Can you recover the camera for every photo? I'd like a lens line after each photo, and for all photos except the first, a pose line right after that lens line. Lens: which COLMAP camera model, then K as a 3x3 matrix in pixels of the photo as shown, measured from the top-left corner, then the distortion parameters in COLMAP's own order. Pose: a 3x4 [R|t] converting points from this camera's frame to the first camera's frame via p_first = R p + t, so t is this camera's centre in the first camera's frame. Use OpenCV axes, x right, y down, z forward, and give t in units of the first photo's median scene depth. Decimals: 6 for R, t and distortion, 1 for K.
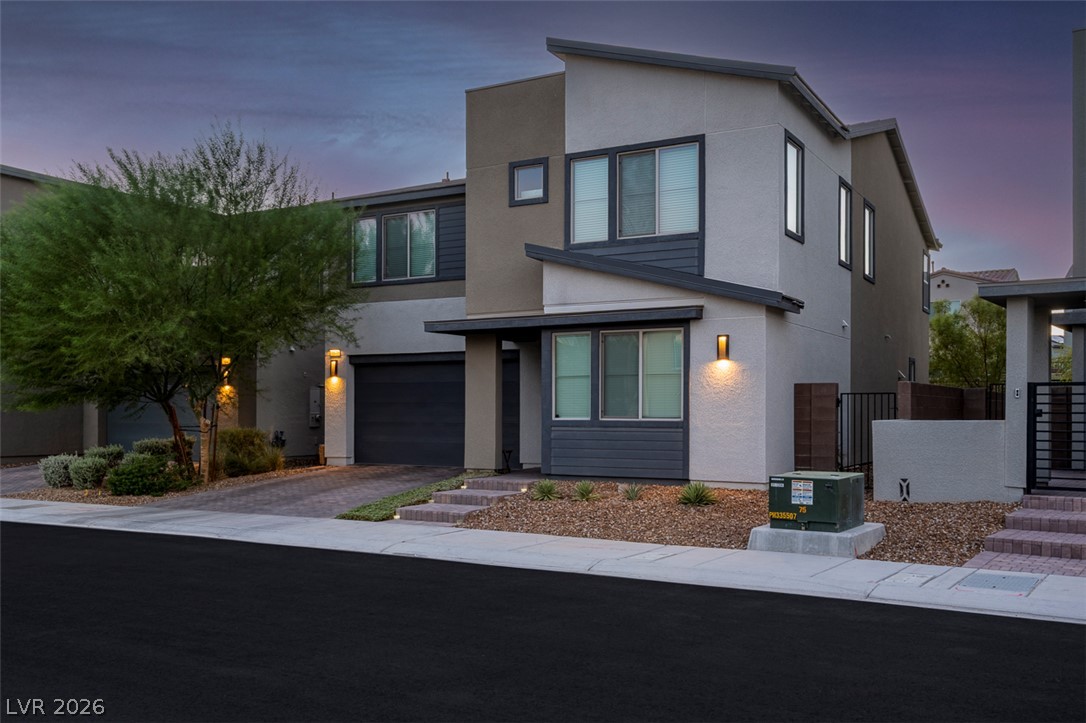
lens RADIAL K [[995.9, 0, 543.0], [0, 995.9, 361.5], [0, 0, 1]] dist [-0.002929, -0.000907]
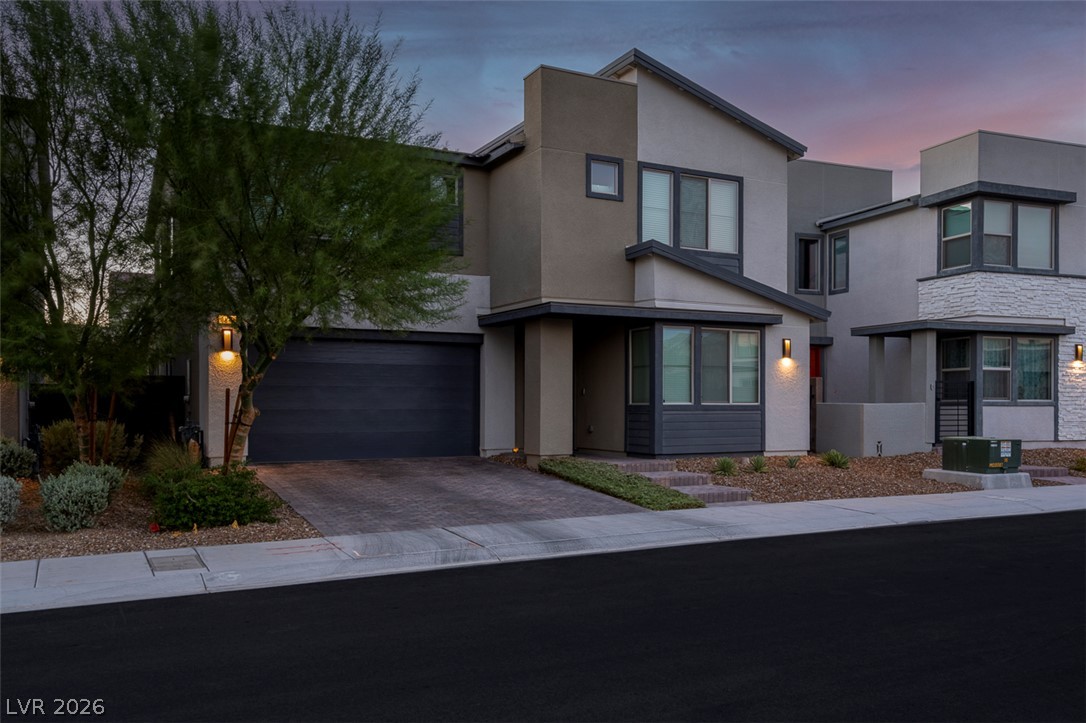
lens RADIAL K [[873.1, 0, 543.0], [0, 873.1, 361.5], [0, 0, 1]] dist [0.005705, 0.001304]
pose [[0.539015, 0.038225, 0.841428, -0.870672], [-0.042593, 0.998929, -0.018096, 0.034333], [-0.841219, -0.026085, 0.540065, 0.593584]]
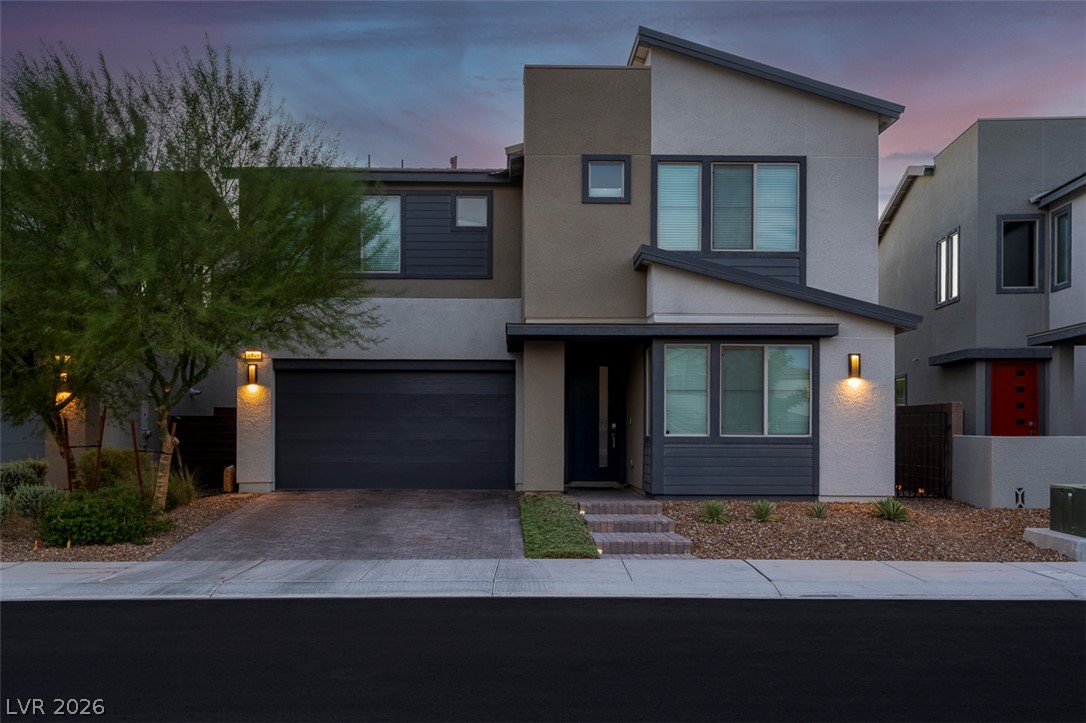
lens RADIAL K [[898.9, 0, 527.6], [0, 898.9, 390.7], [0, 0, 1]] dist [0.003306, 0.004786]
pose [[0.859500, 0.024704, 0.510538, -0.533180], [-0.028288, 0.999600, -0.000746, 0.020041], [-0.510352, -0.013801, 0.859855, 0.340040]]
